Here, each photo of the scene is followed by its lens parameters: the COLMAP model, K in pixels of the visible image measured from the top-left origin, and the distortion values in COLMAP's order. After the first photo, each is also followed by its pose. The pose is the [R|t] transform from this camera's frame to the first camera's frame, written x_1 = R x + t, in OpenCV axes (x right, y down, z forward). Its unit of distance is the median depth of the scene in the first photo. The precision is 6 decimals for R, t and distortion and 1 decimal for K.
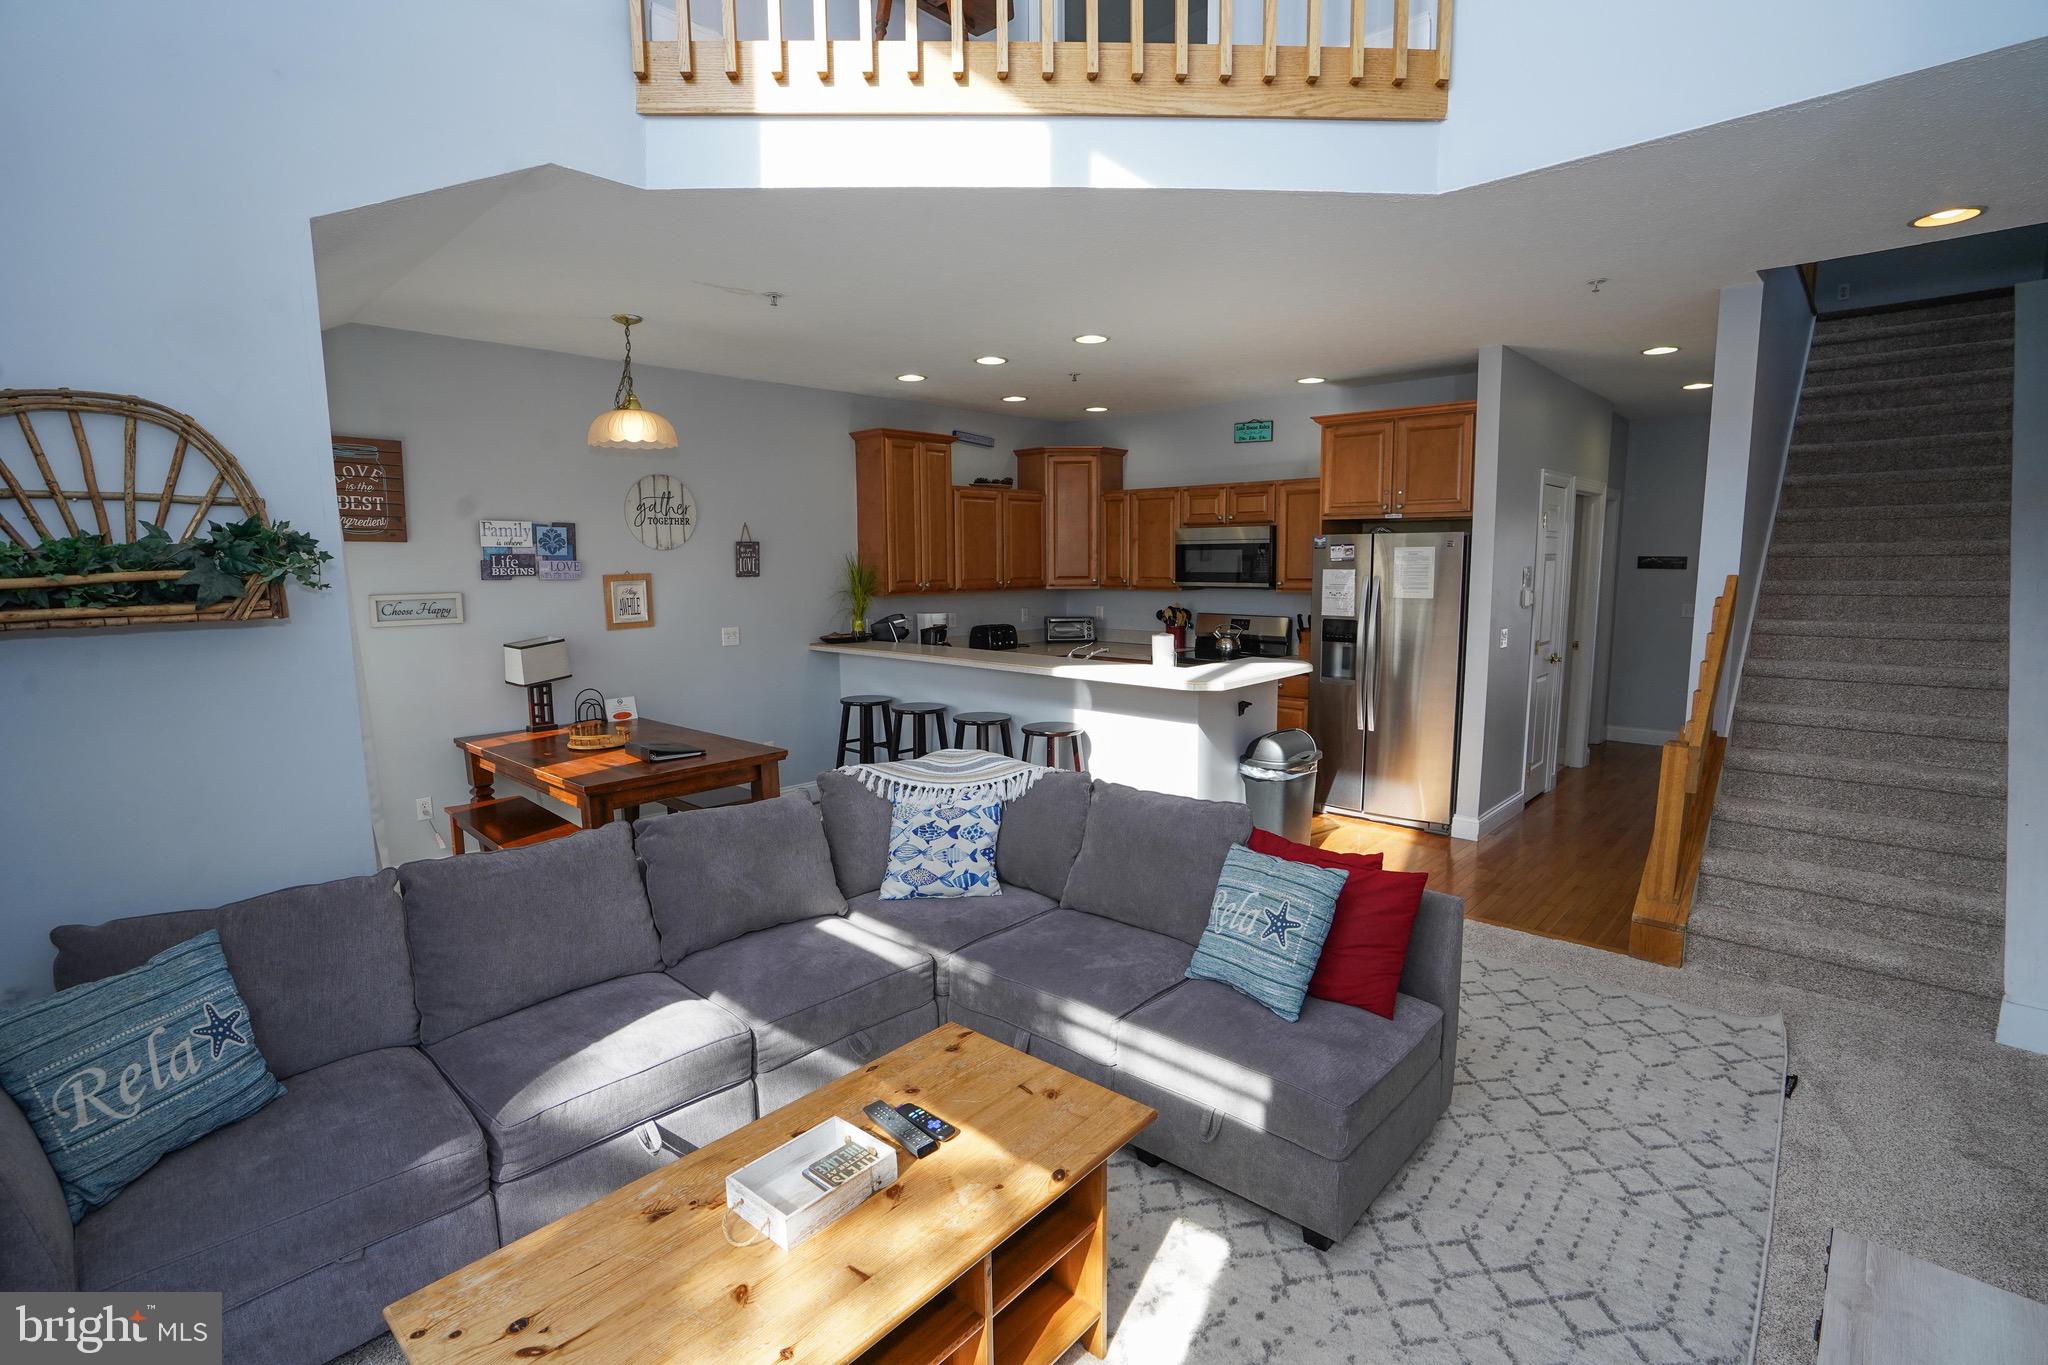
lens RADIAL K [[951.2, 0, 1023.3], [0, 951.2, 687.6], [0, 0, 1]] dist [-0.053790, 0.020047]
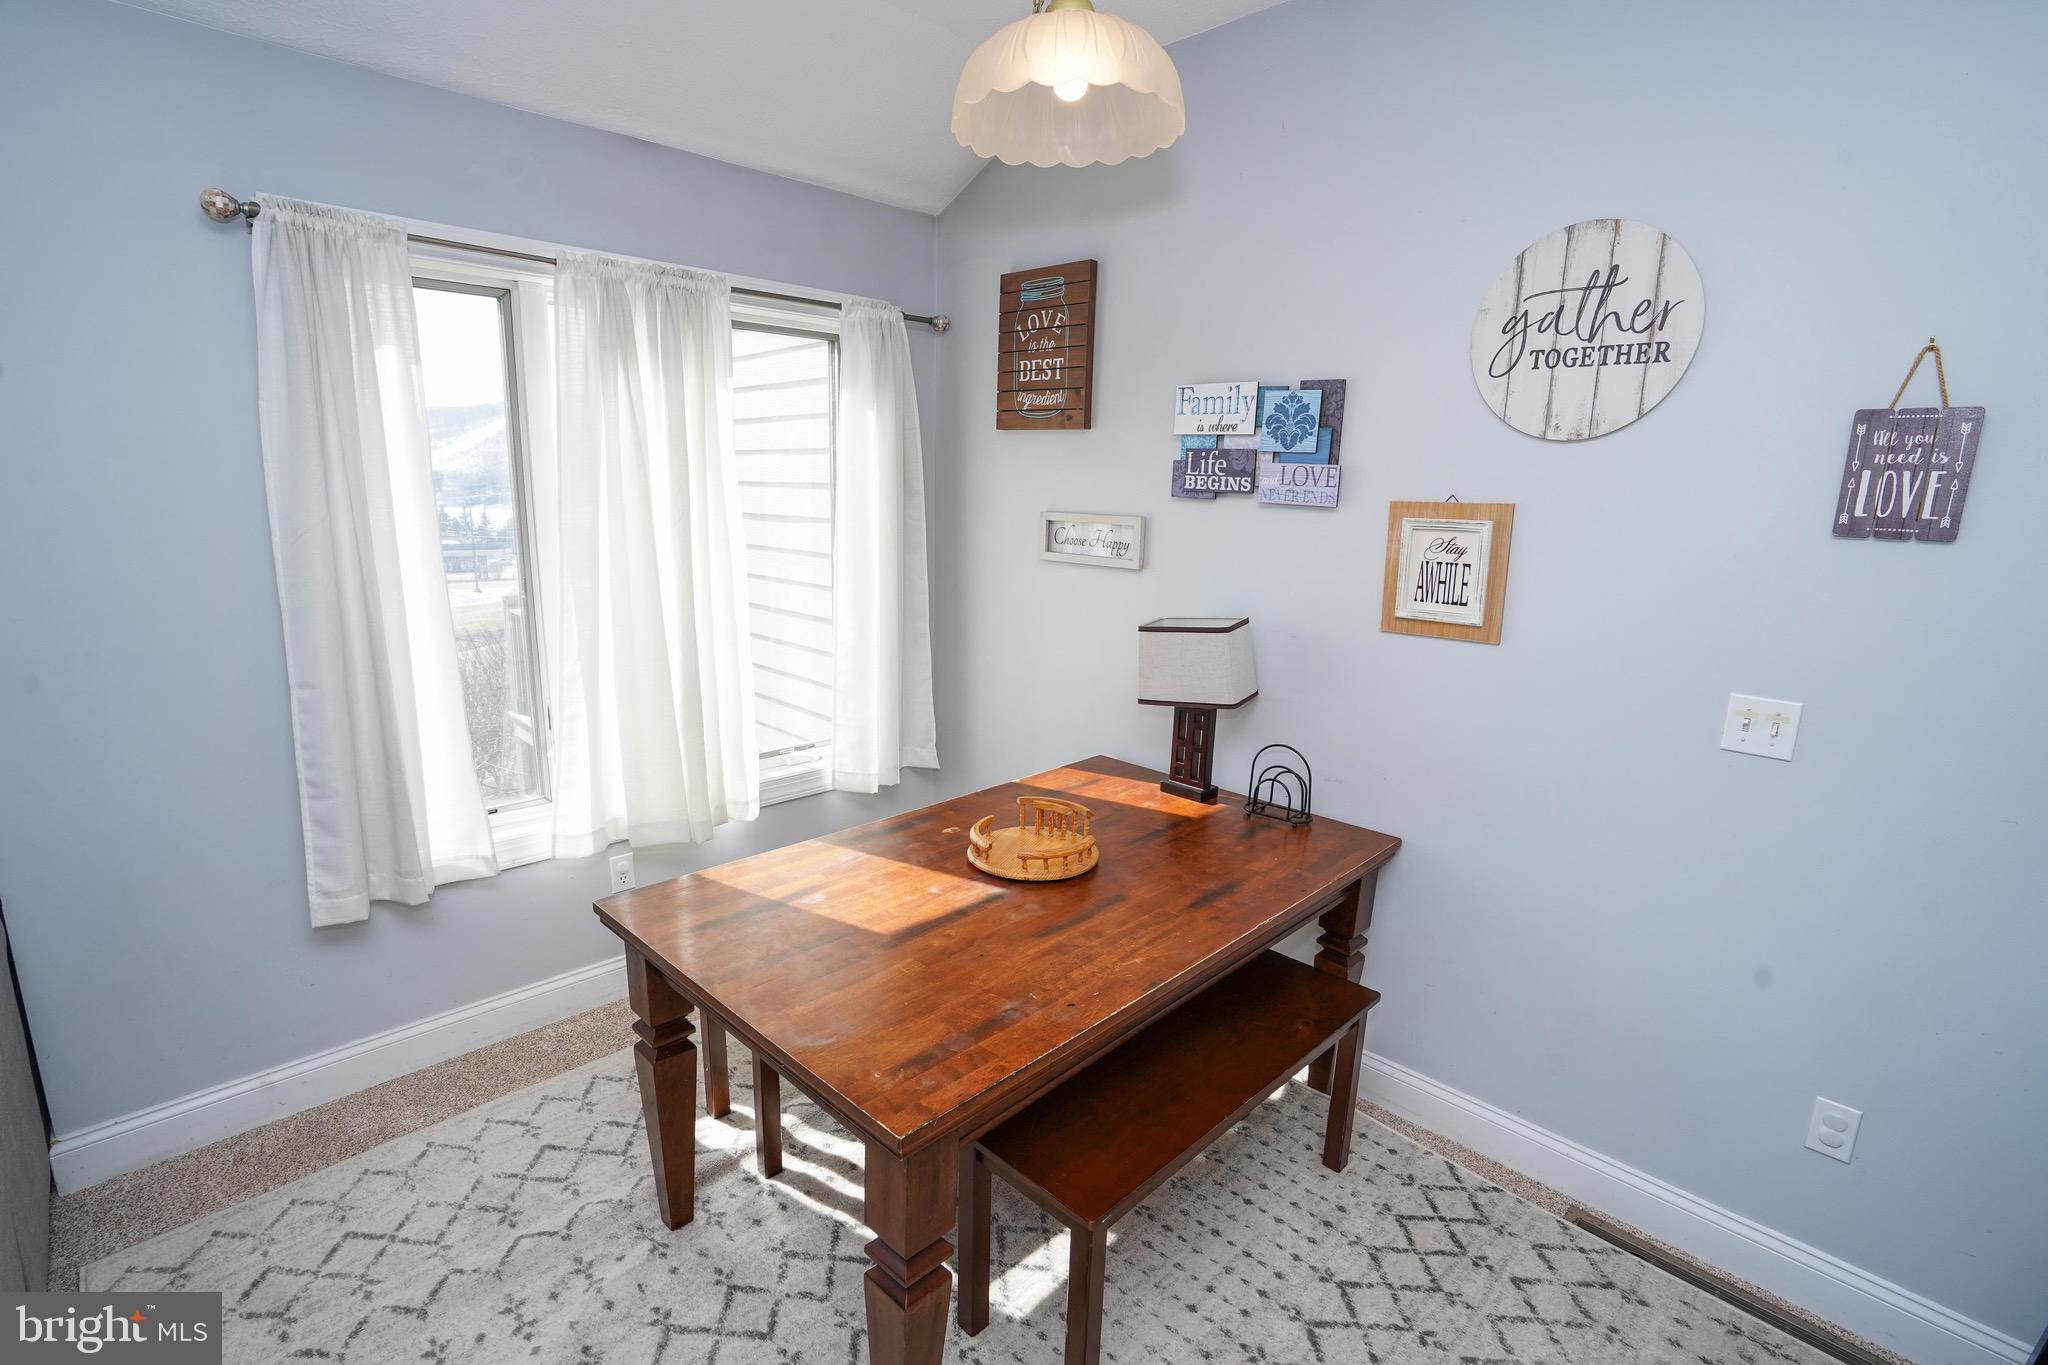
lens RADIAL K [[951.2, 0, 1022.4], [0, 951.2, 687.2], [0, 0, 1]] dist [-0.053790, 0.020047]
pose [[-0.036625, 0.215881, -0.975733, -0.007894], [-0.158231, 0.962818, 0.218963, -0.102001], [0.986723, 0.162410, -0.001104, 0.823681]]
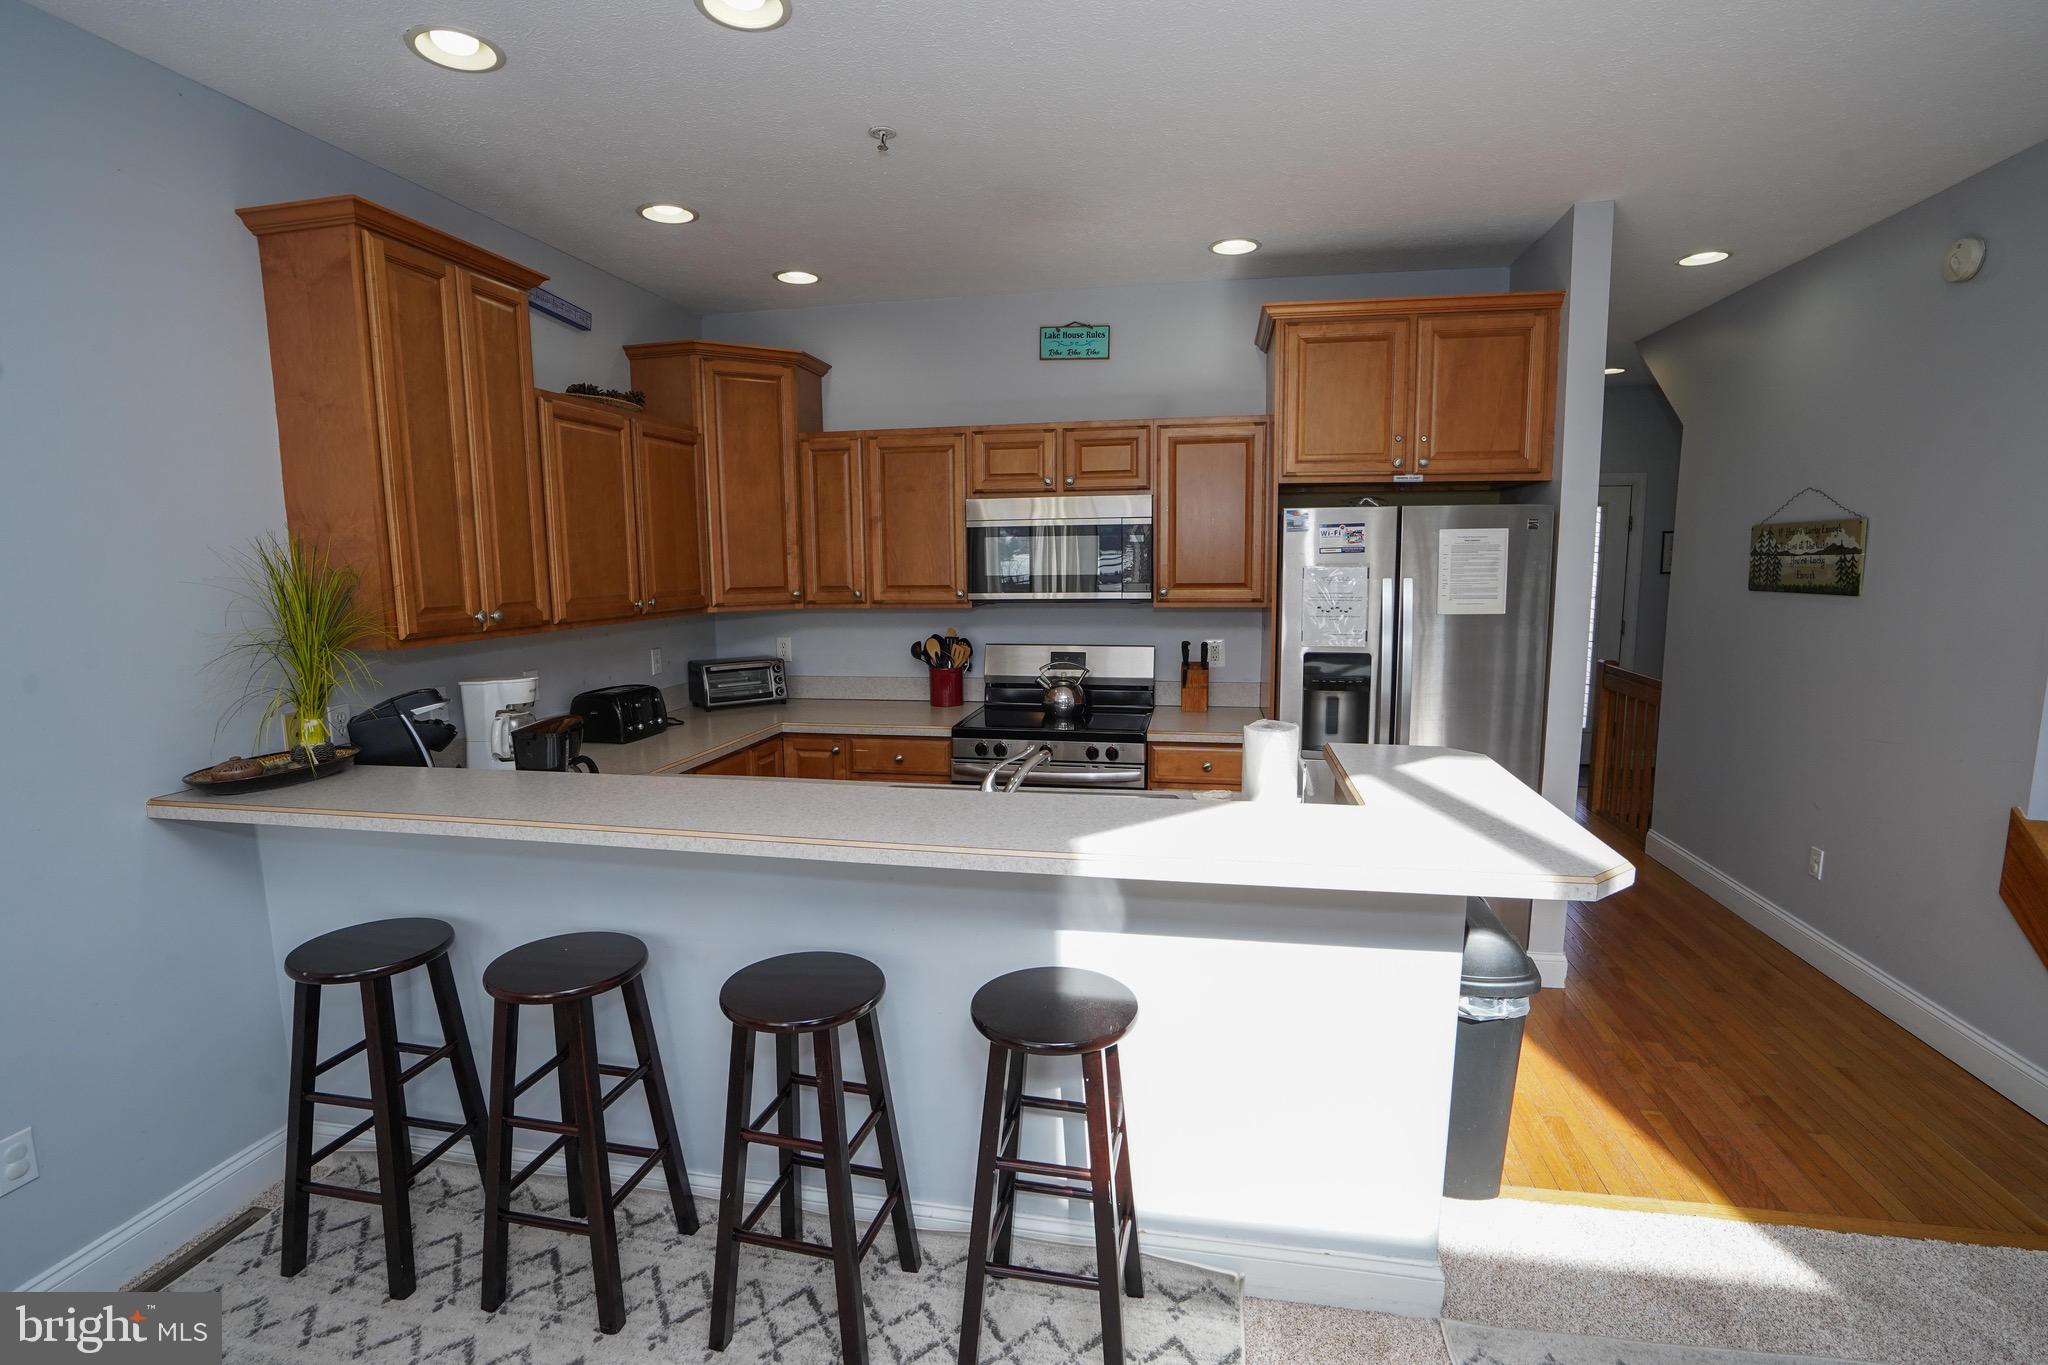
lens RADIAL K [[951.2, 0, 1021.5], [0, 951.2, 691.5], [0, 0, 1]] dist [-0.053790, 0.020047]
pose [[0.848897, -0.076055, 0.523058, -0.148761], [0.074546, 0.996929, 0.023975, -0.081573], [-0.523275, 0.018639, 0.851960, 0.637620]]
